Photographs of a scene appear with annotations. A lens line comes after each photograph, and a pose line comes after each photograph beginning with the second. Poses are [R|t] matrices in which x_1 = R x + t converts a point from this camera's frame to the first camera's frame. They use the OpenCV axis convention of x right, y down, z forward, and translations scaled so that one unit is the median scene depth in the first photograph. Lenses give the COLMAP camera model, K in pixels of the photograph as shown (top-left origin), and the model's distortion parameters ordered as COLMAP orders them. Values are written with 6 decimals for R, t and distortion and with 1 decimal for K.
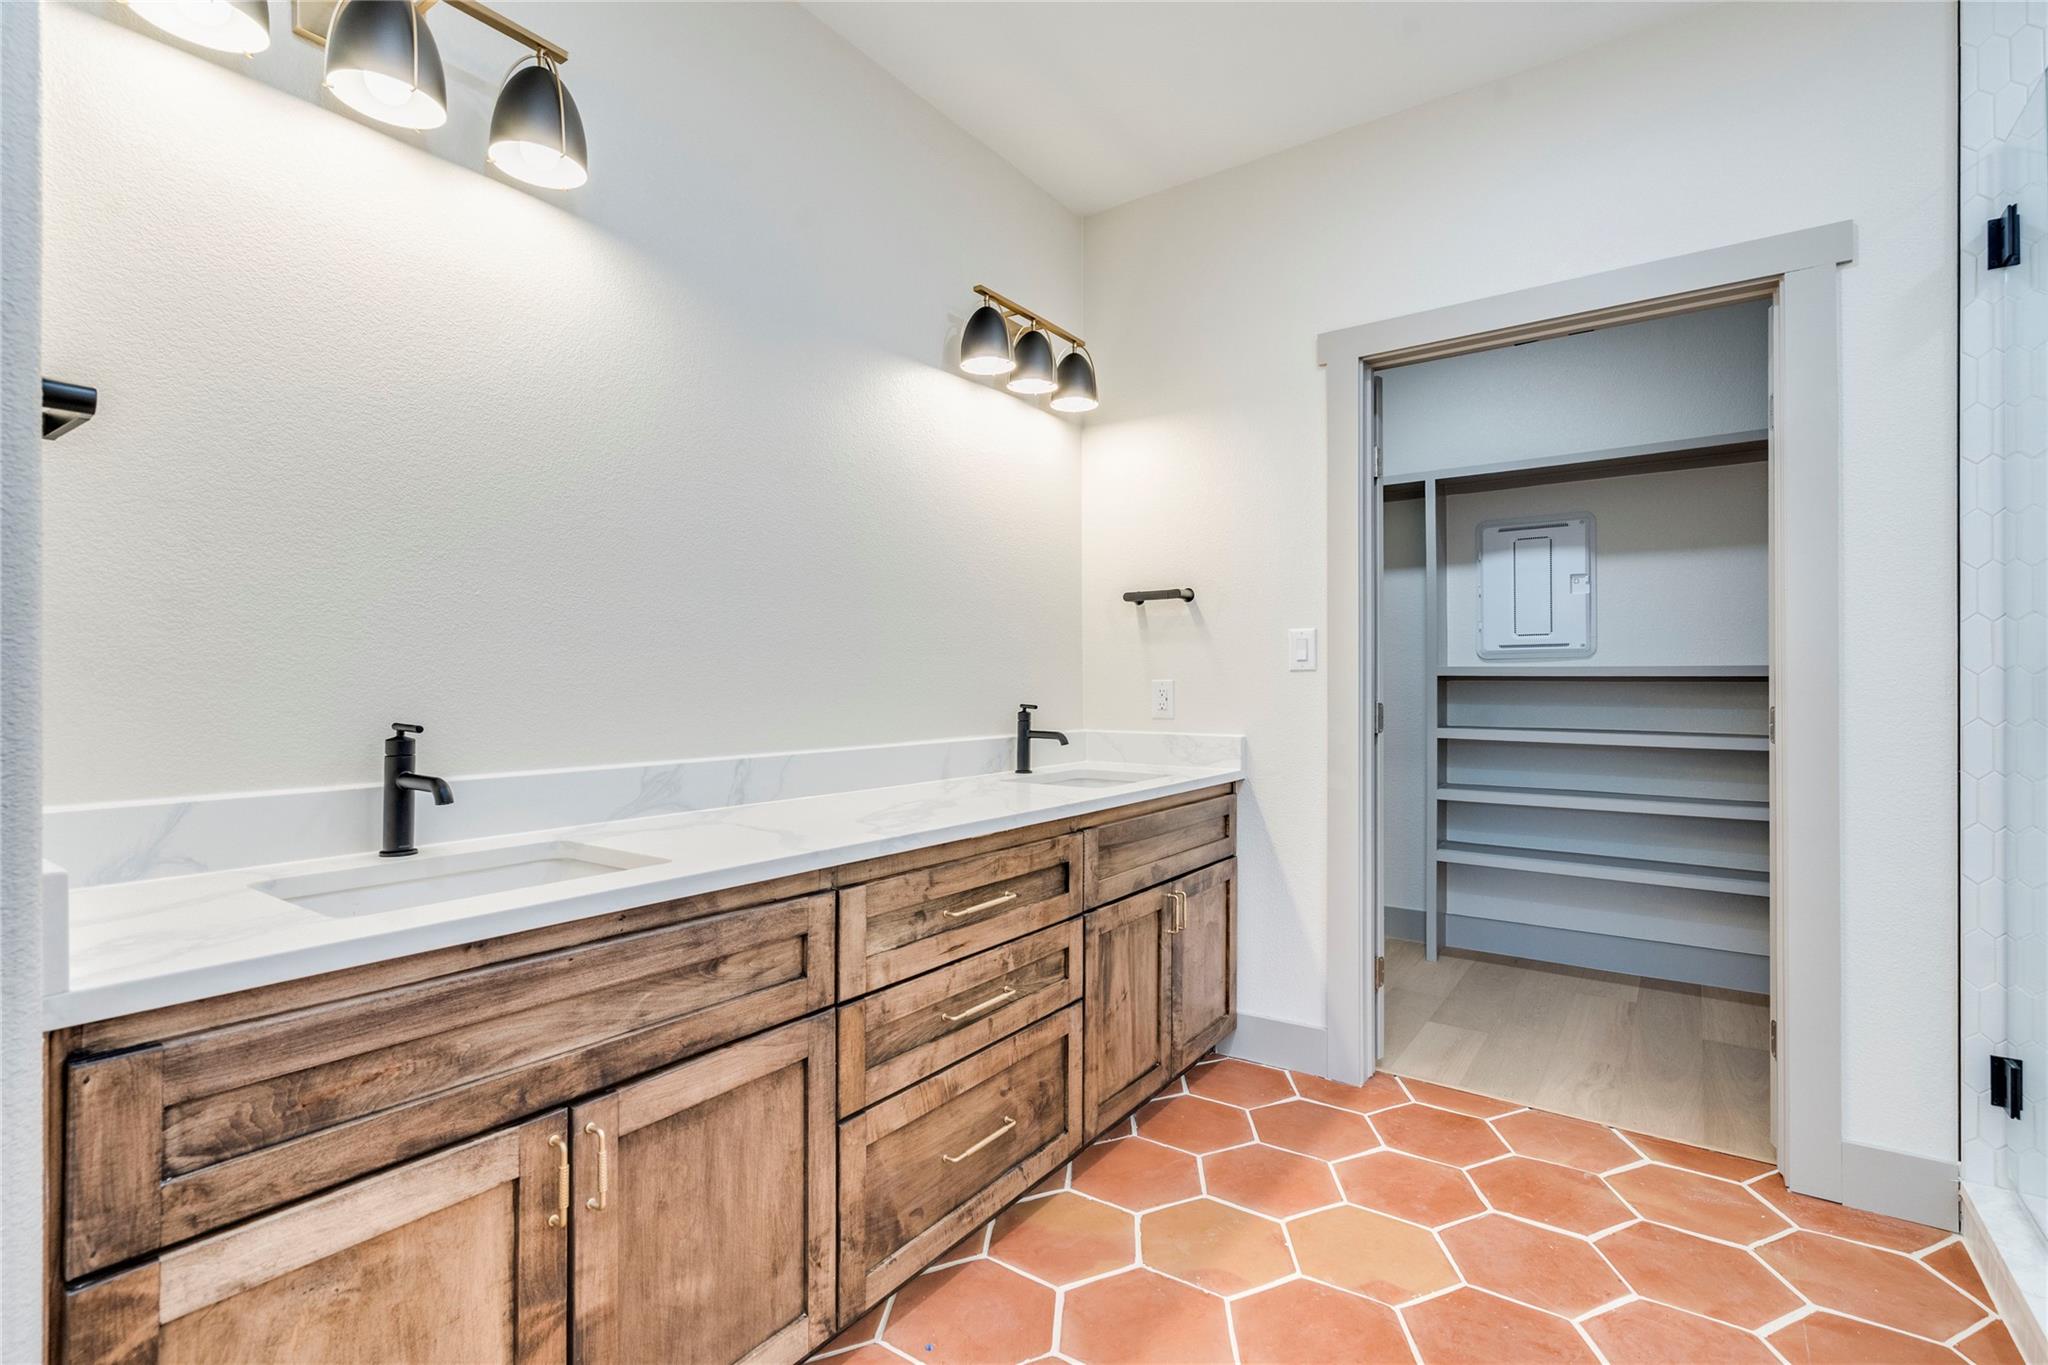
lens RADIAL K [[938.1, 0, 1039.0], [0, 938.1, 680.1], [0, 0, 1]] dist [-0.014432, 0.000302]
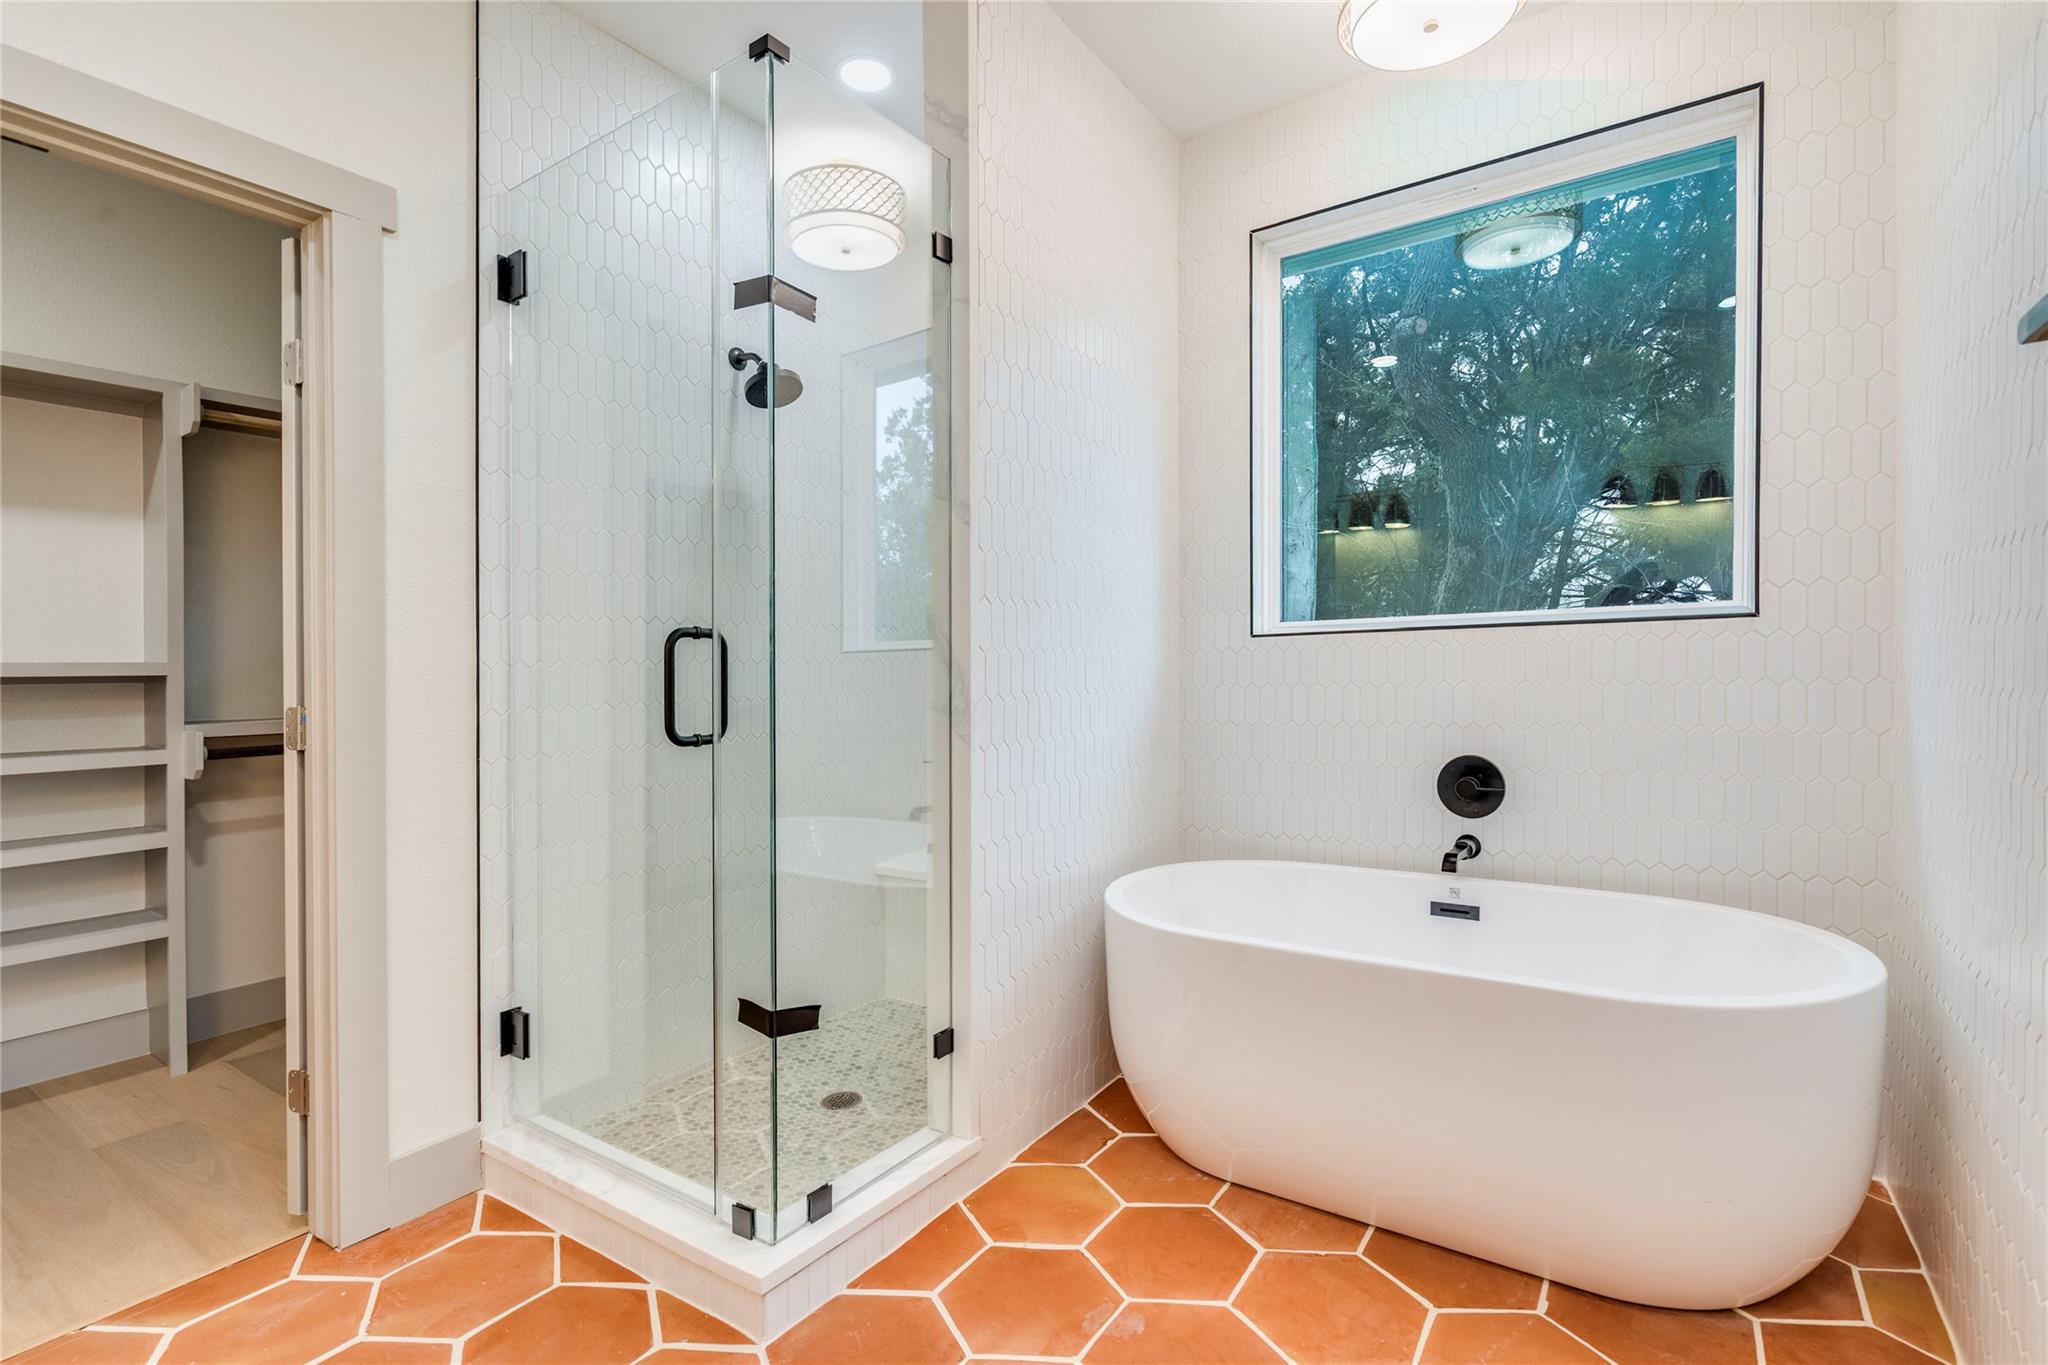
lens RADIAL K [[938.1, 0, 1039.0], [0, 938.1, 680.1], [0, 0, 1]] dist [-0.014432, 0.000302]
pose [[-0.019539, -0.012439, 0.999732, -0.090816], [0.018106, 0.999754, 0.012793, 0.005787], [-0.999645, 0.018351, -0.019309, 0.364140]]
